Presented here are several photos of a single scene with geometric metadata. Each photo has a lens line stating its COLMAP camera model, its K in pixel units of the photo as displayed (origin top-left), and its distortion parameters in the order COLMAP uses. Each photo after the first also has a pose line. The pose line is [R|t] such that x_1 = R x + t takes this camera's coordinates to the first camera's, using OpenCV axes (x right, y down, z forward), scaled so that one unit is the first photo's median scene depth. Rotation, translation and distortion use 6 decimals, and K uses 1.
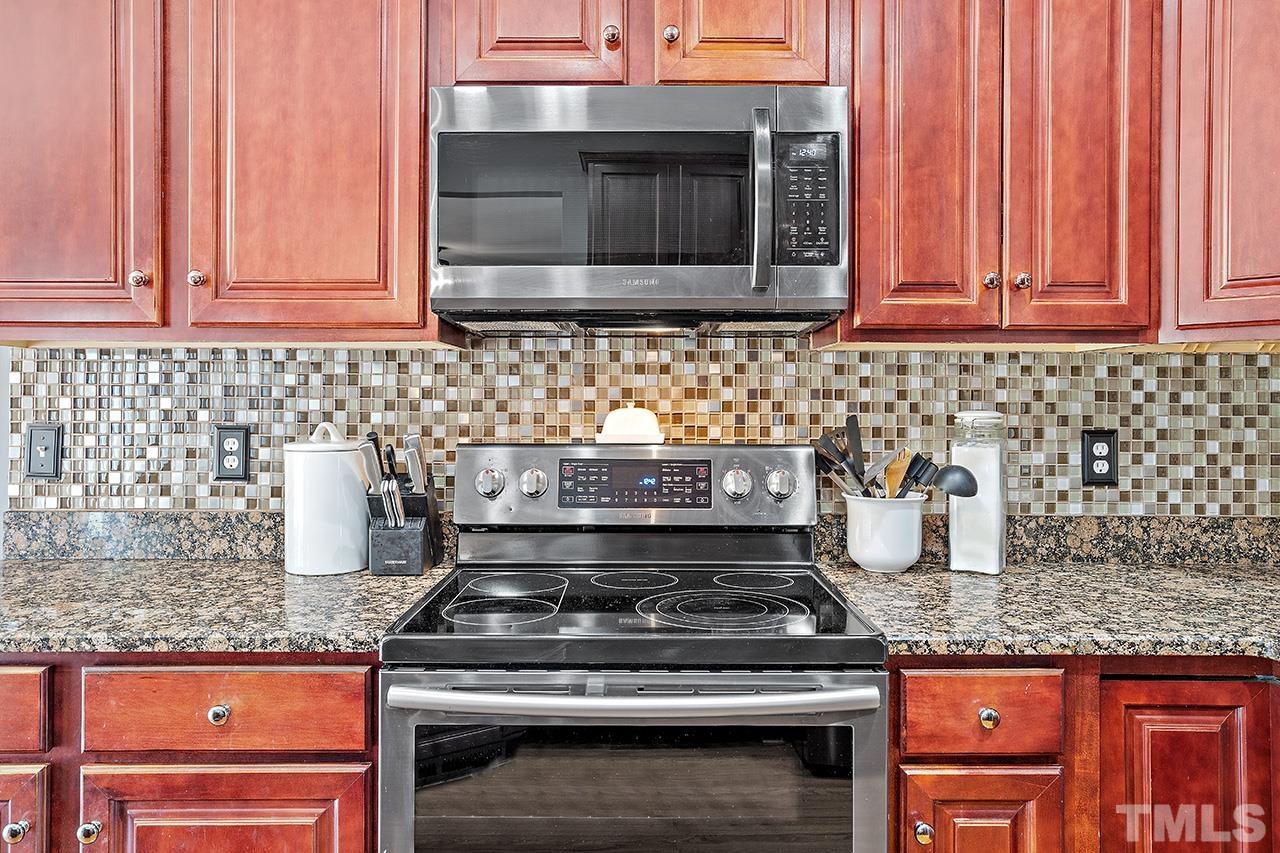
lens RADIAL K [[904.8, 0, 640.0], [0, 904.8, 411.6], [0, 0, 1]] dist [-0.009761, -0.000345]
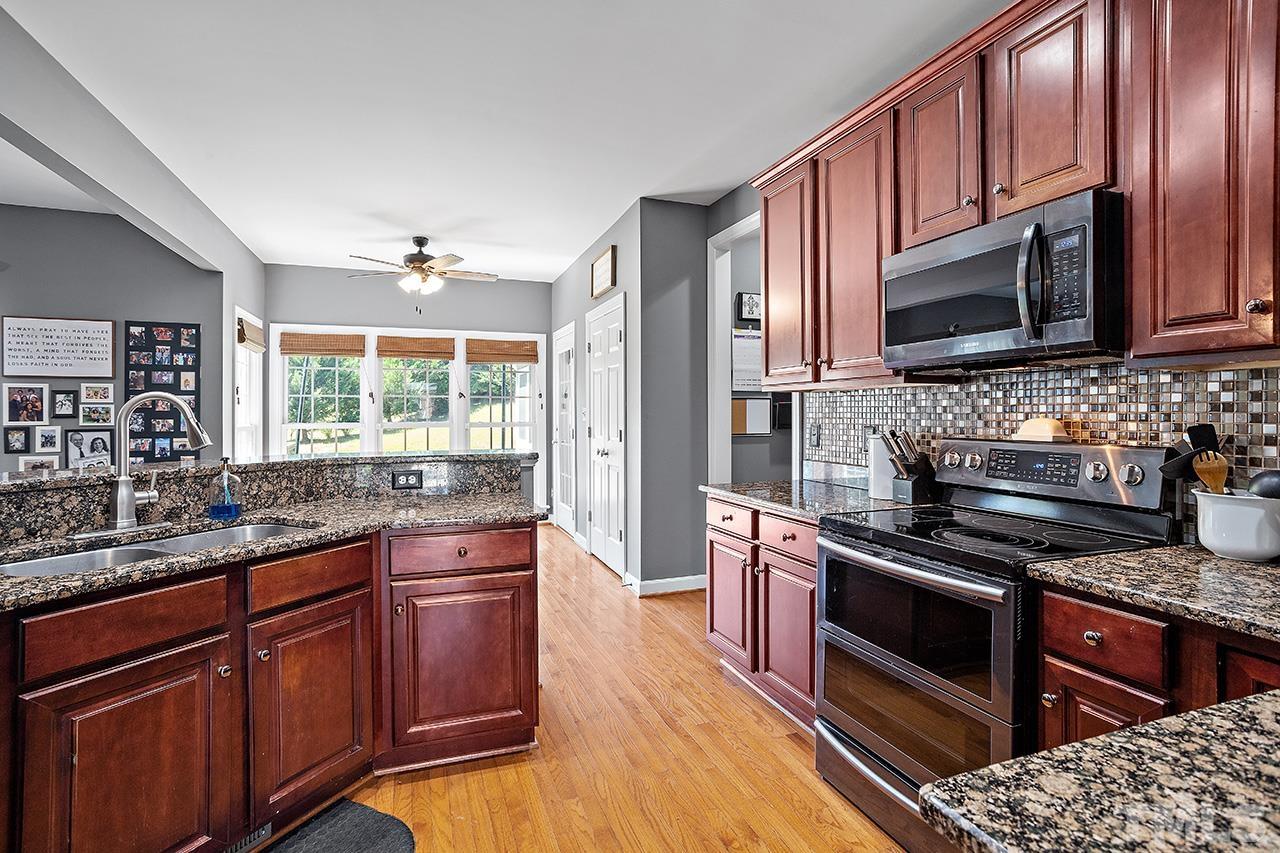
lens RADIAL K [[628.6, 0, 640.0], [0, 628.6, 426.5], [0, 0, 1]] dist [-0.001463, -0.000110]
pose [[0.344760, 0.016102, -0.938553, 0.773479], [-0.008927, 0.999864, 0.013875, 0.001684], [0.938648, 0.003595, 0.344857, -0.001225]]
